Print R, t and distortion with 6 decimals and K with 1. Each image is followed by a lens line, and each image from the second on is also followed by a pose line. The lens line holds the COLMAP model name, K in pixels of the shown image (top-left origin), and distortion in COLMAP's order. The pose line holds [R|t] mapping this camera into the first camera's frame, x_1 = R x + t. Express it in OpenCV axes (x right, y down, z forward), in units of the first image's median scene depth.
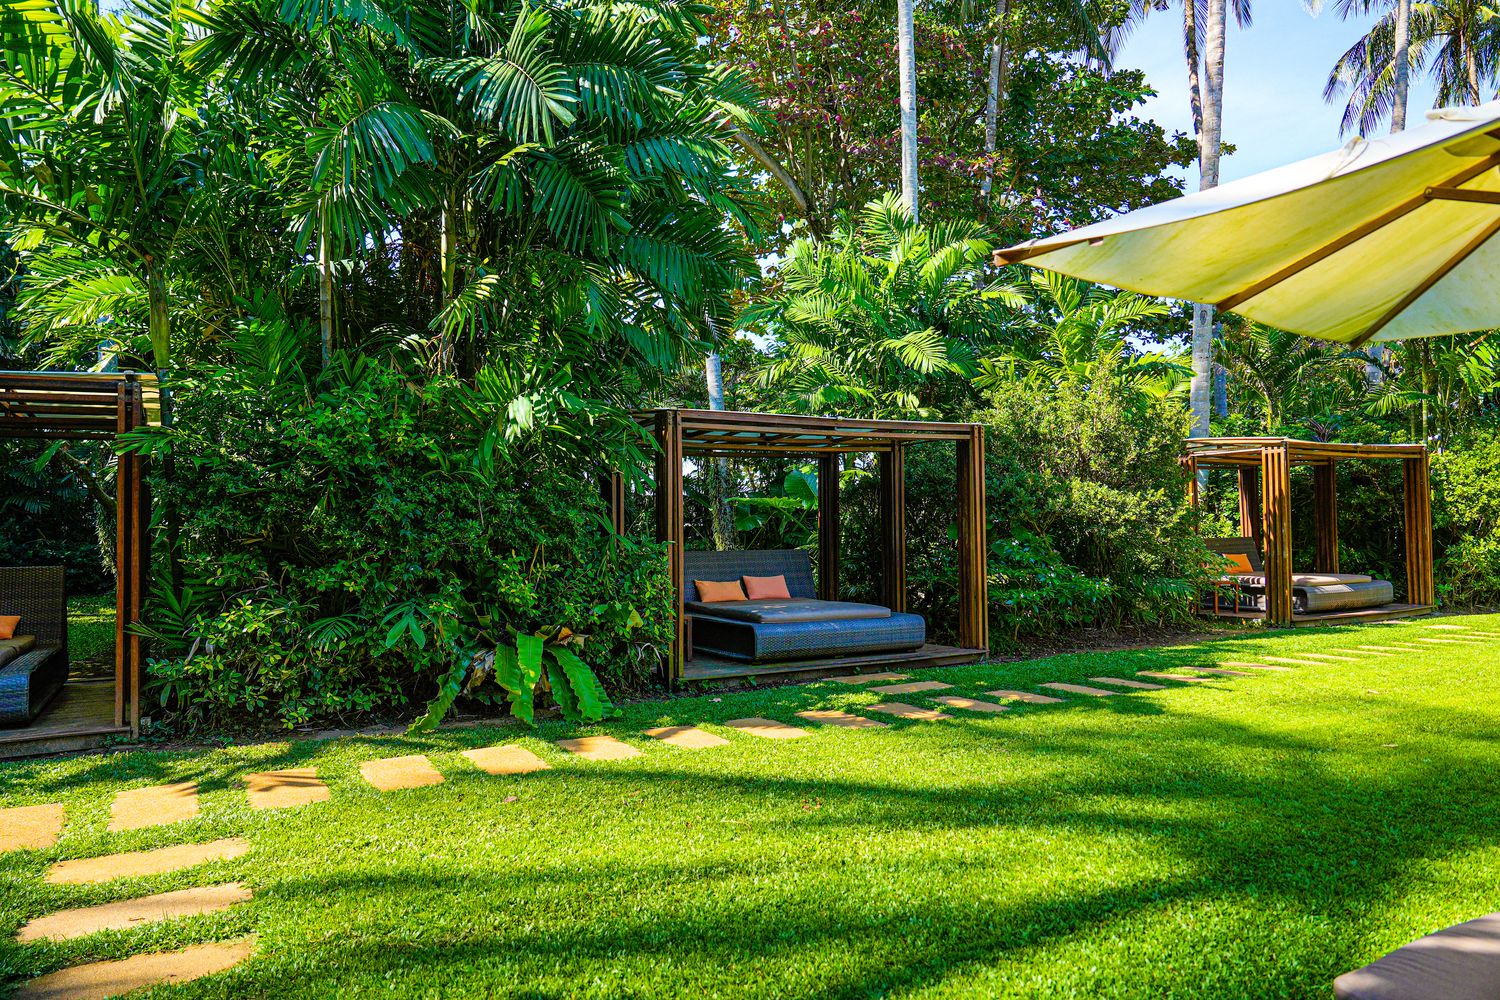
lens RADIAL K [[1010.6, 0, 744.7], [0, 1010.6, 496.6], [0, 0, 1]] dist [-0.000220, 0.002913]
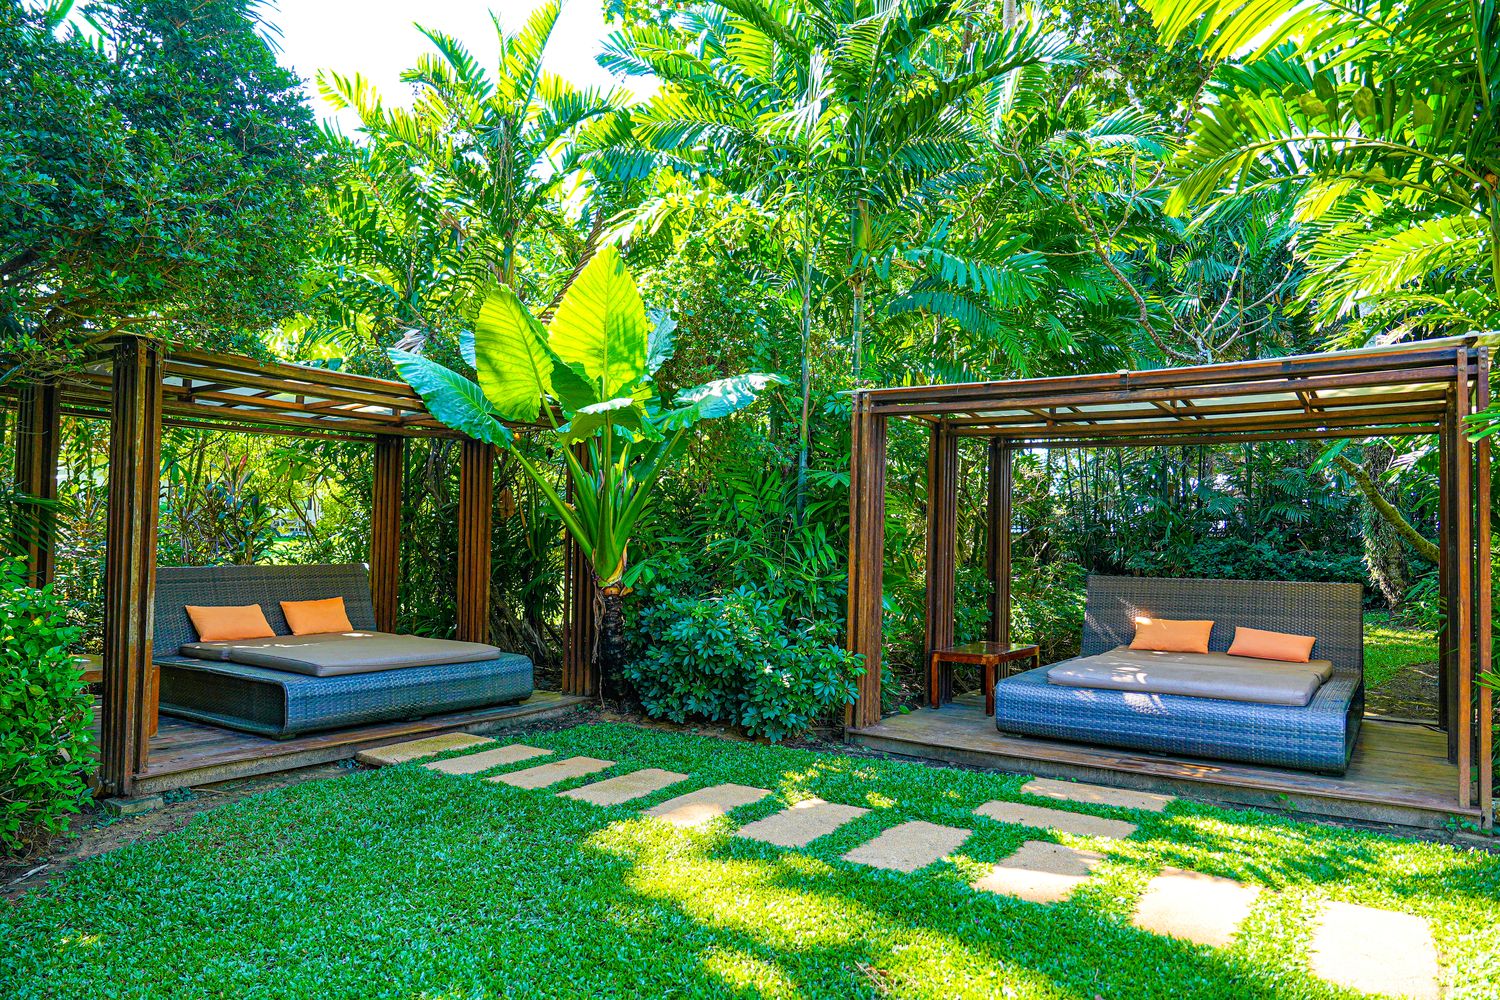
lens RADIAL K [[1010.6, 0, 747.8], [0, 1010.6, 502.7], [0, 0, 1]] dist [-0.000220, 0.002913]
pose [[0.465804, -0.007845, -0.884853, -0.192526], [0.004940, 0.999968, -0.006264, 0.004054], [0.884874, -0.001454, 0.465828, 0.173614]]
